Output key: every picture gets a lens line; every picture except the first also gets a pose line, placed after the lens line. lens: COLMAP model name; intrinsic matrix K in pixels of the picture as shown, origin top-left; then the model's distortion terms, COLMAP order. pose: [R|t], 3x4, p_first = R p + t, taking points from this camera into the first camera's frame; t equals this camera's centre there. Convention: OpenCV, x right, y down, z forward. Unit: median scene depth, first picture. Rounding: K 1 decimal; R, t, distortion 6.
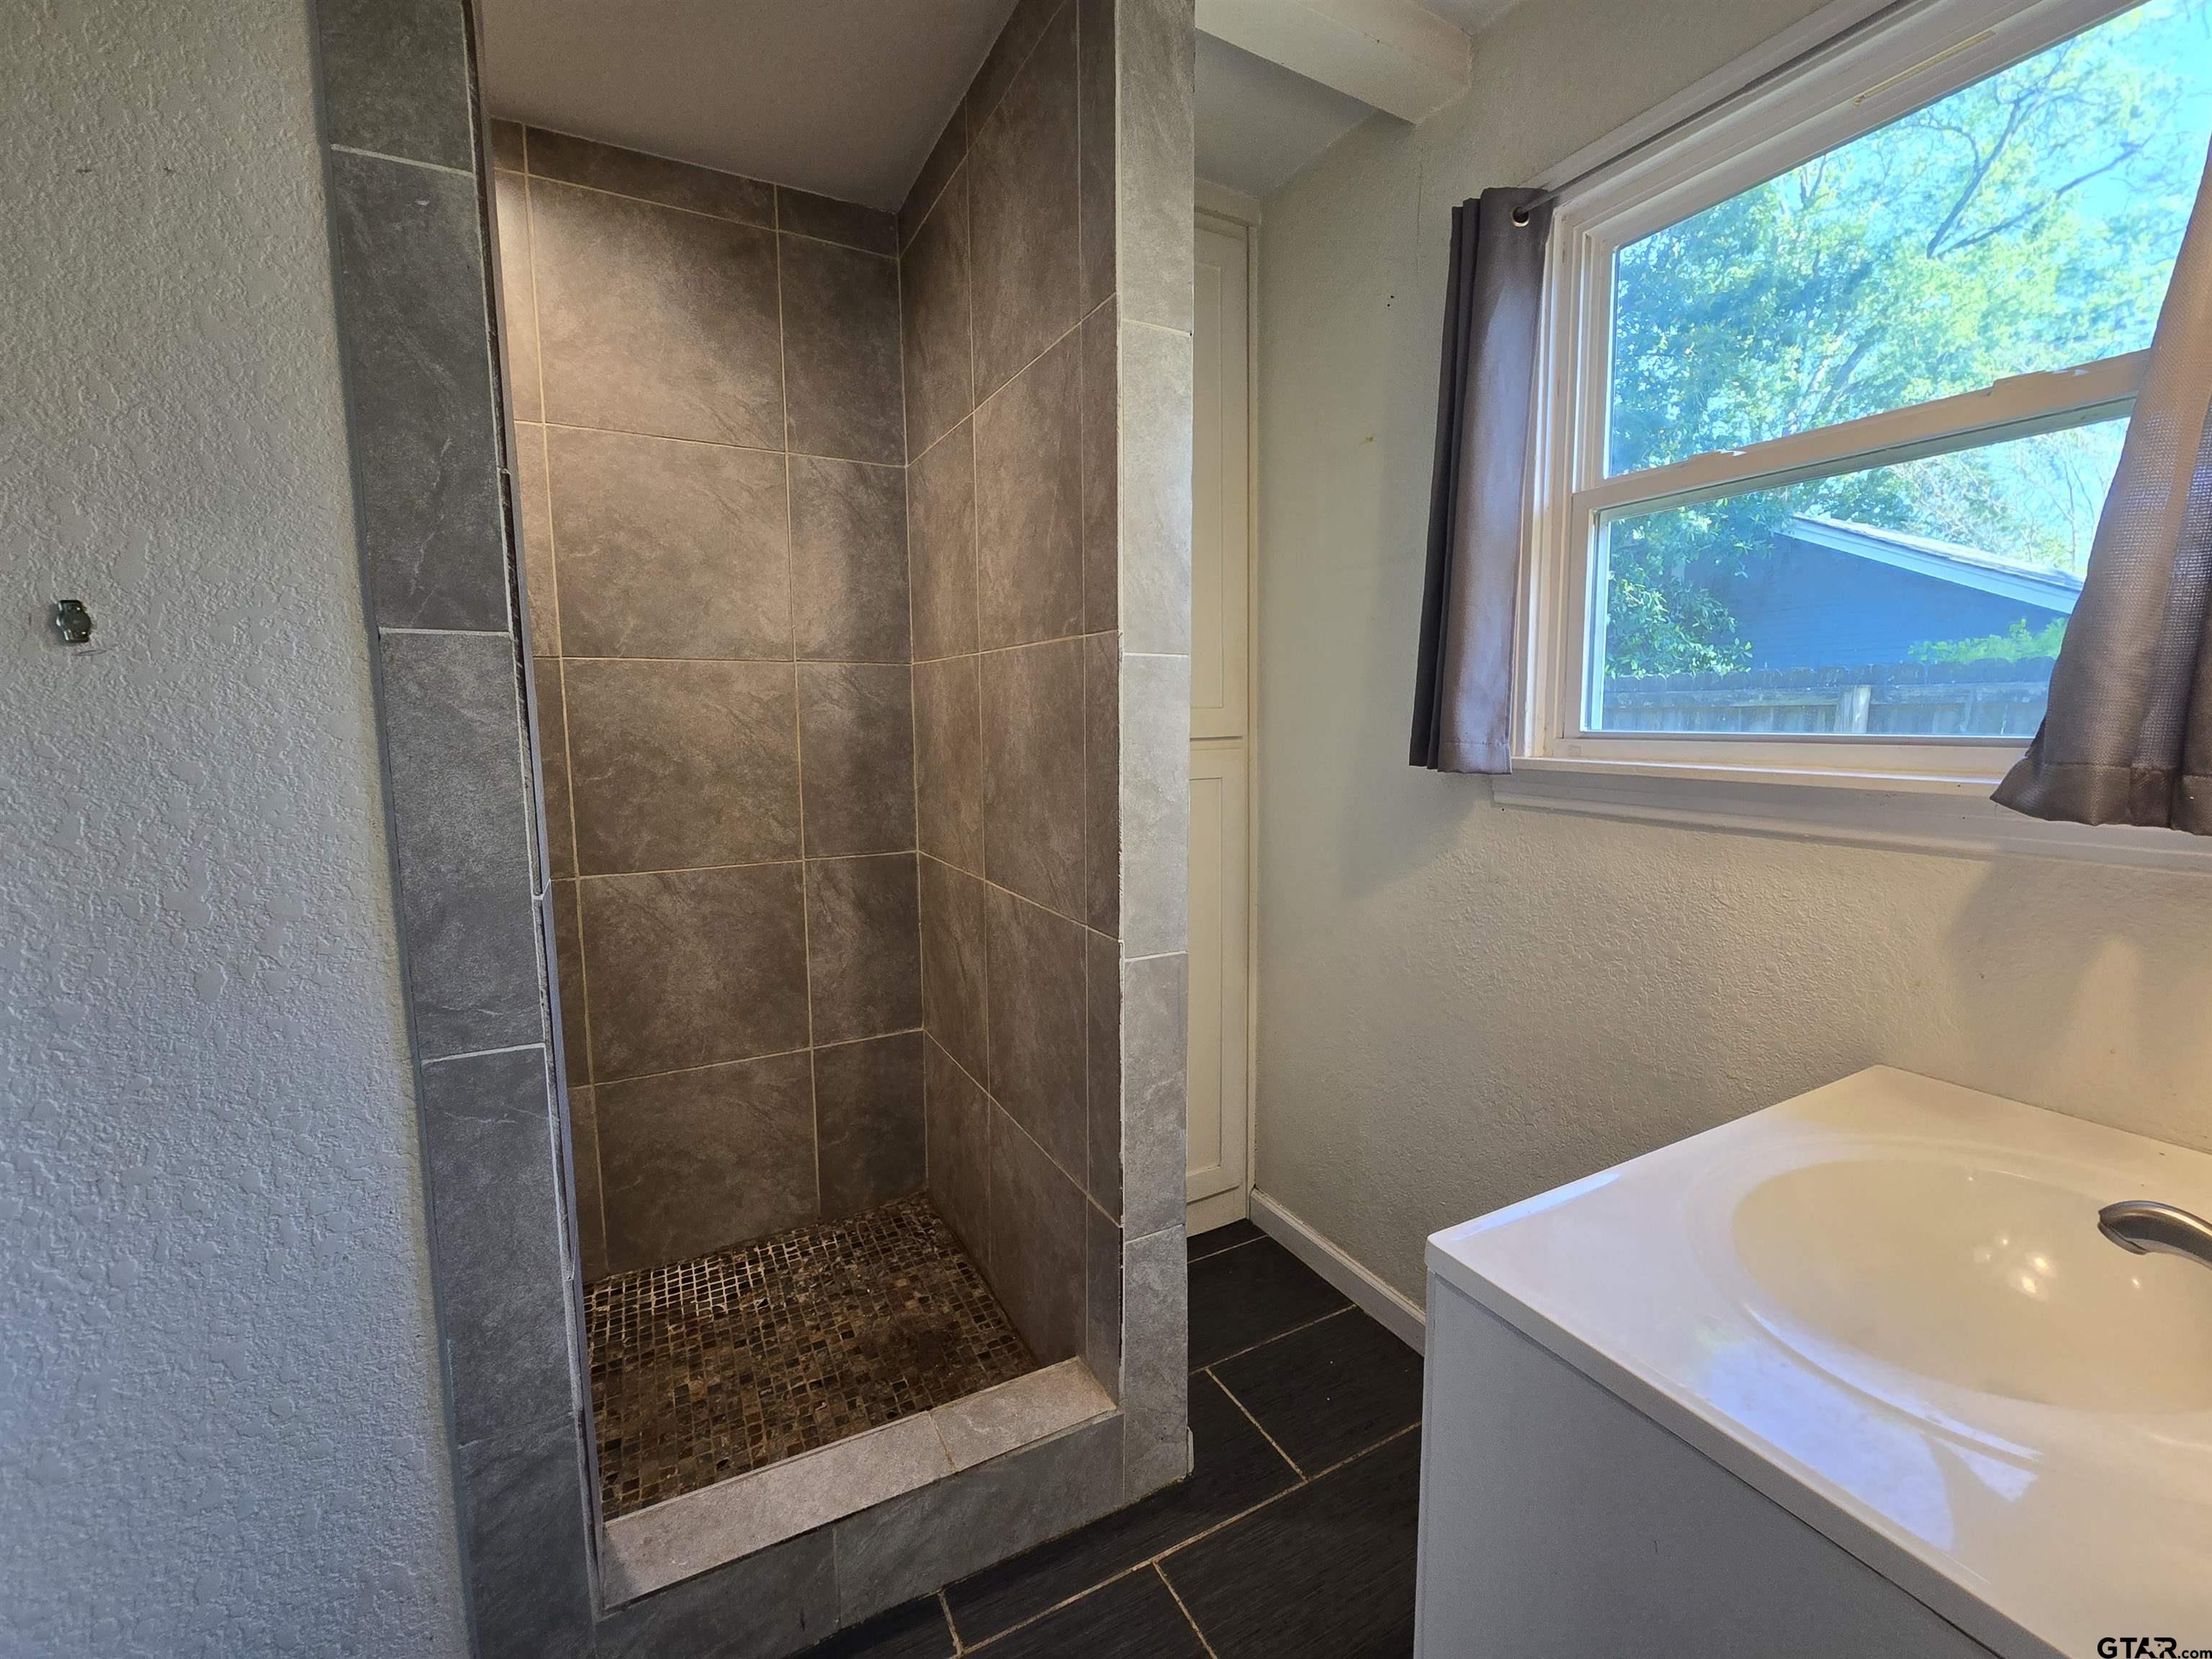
lens RADIAL K [[903.1, 0, 1120.5], [0, 903.1, 820.6], [0, 0, 1]] dist [-0.007558, -0.000762]
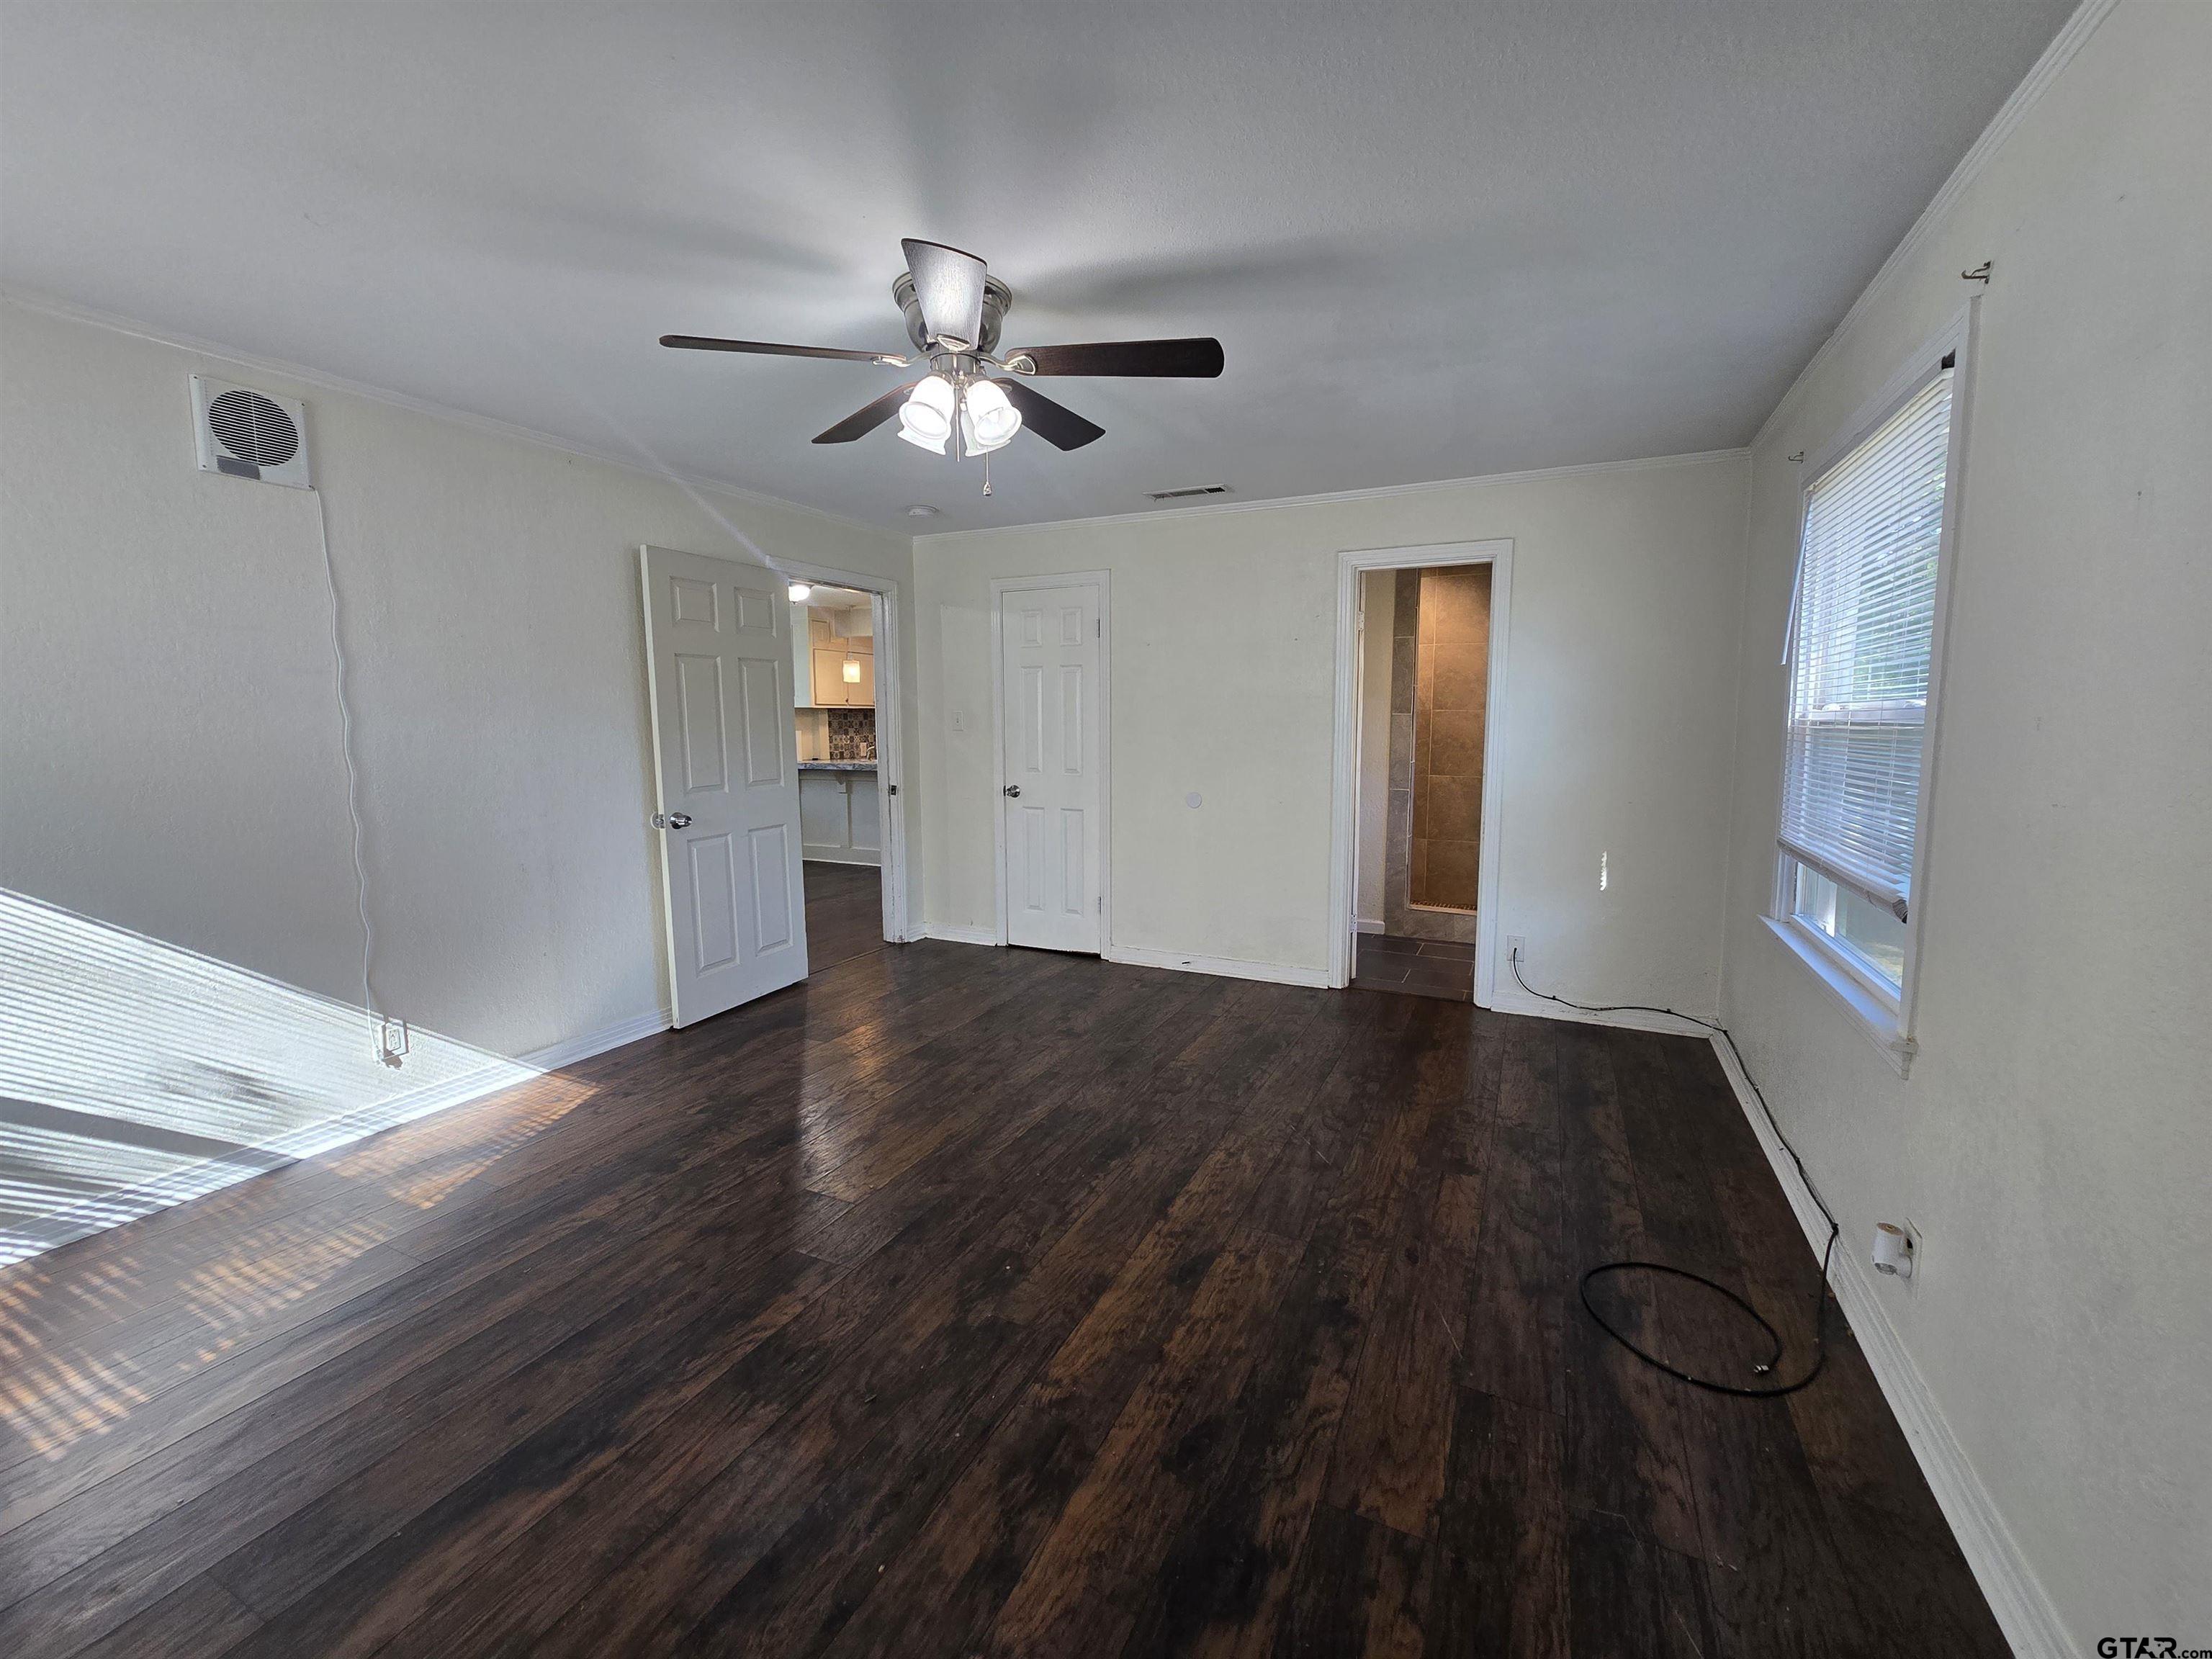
lens RADIAL K [[906.9, 0, 1118.1], [0, 906.9, 820.5], [0, 0, 1]] dist [-0.003294, -0.000672]
pose [[0.581785, 0.095832, -0.807677, 1.995612], [-0.096135, 0.994176, 0.048713, 0.243573], [0.807641, 0.049305, 0.587609, -2.607938]]
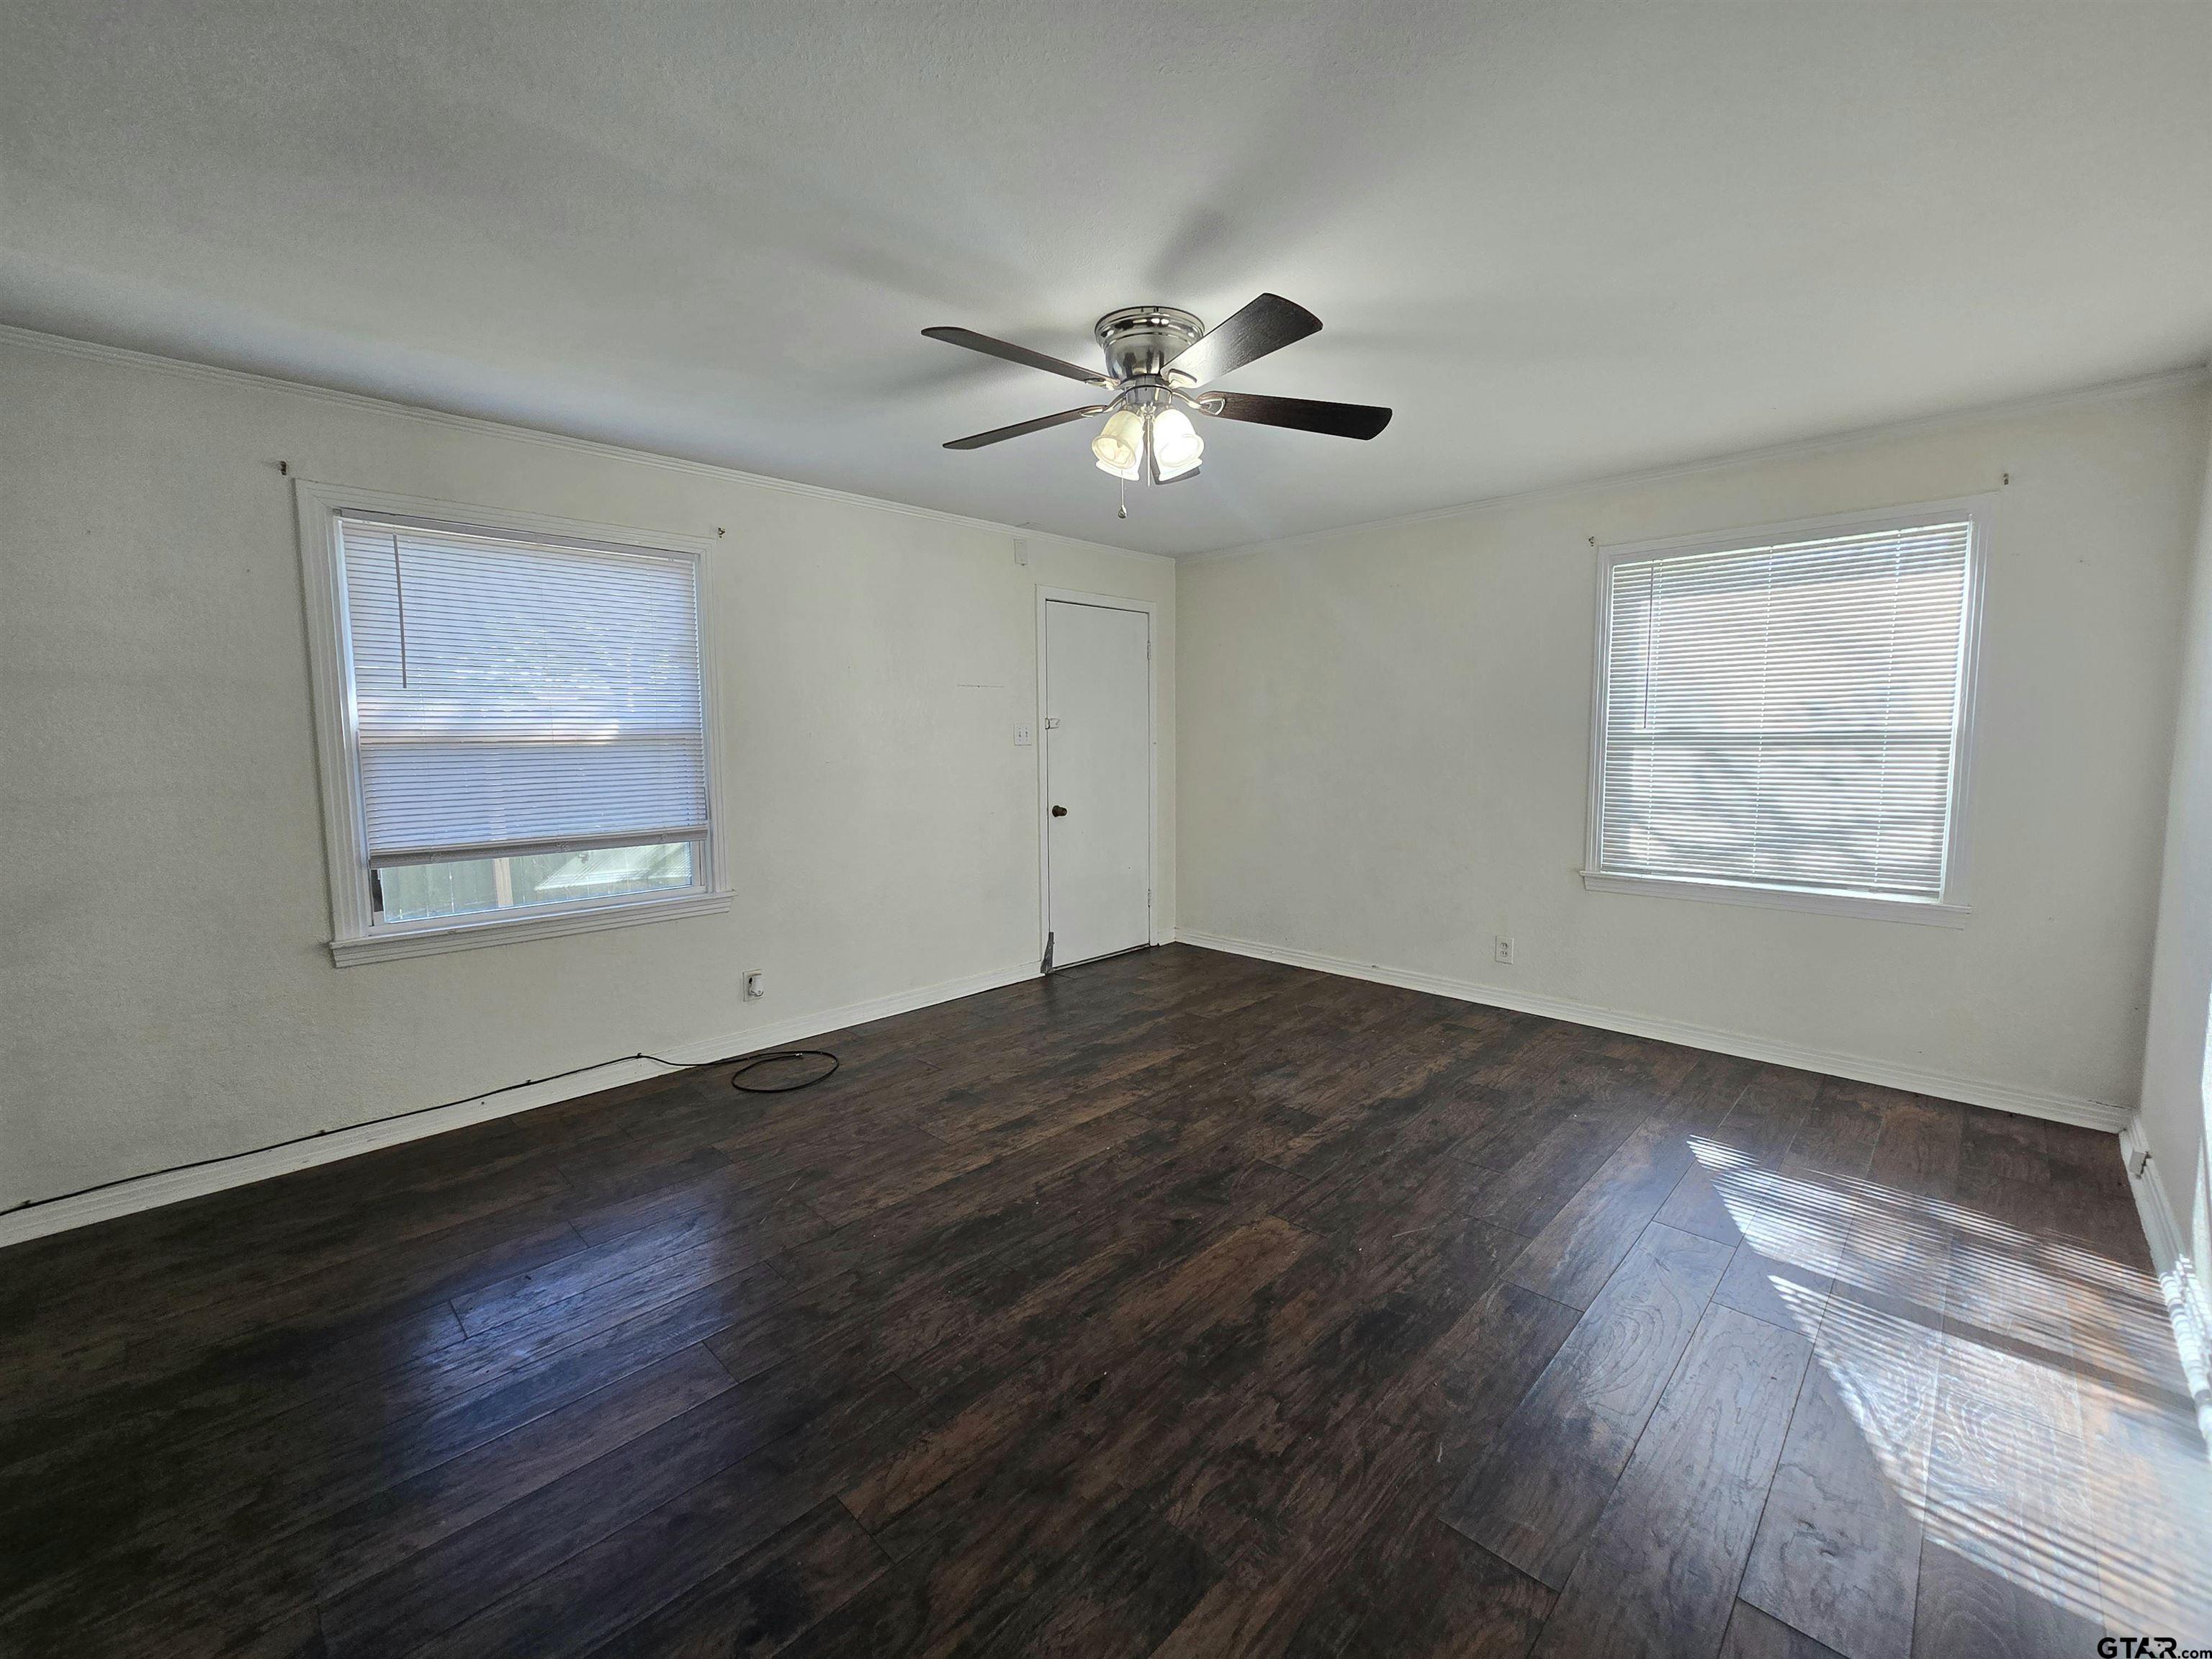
lens RADIAL K [[906.9, 0, 1118.1], [0, 906.9, 820.5], [0, 0, 1]] dist [-0.003294, -0.000672]
pose [[-0.286954, -0.082038, 0.954425, -1.269468], [0.123951, 0.984771, 0.121913, 0.121269], [-0.949891, 0.153285, -0.272415, -1.277498]]
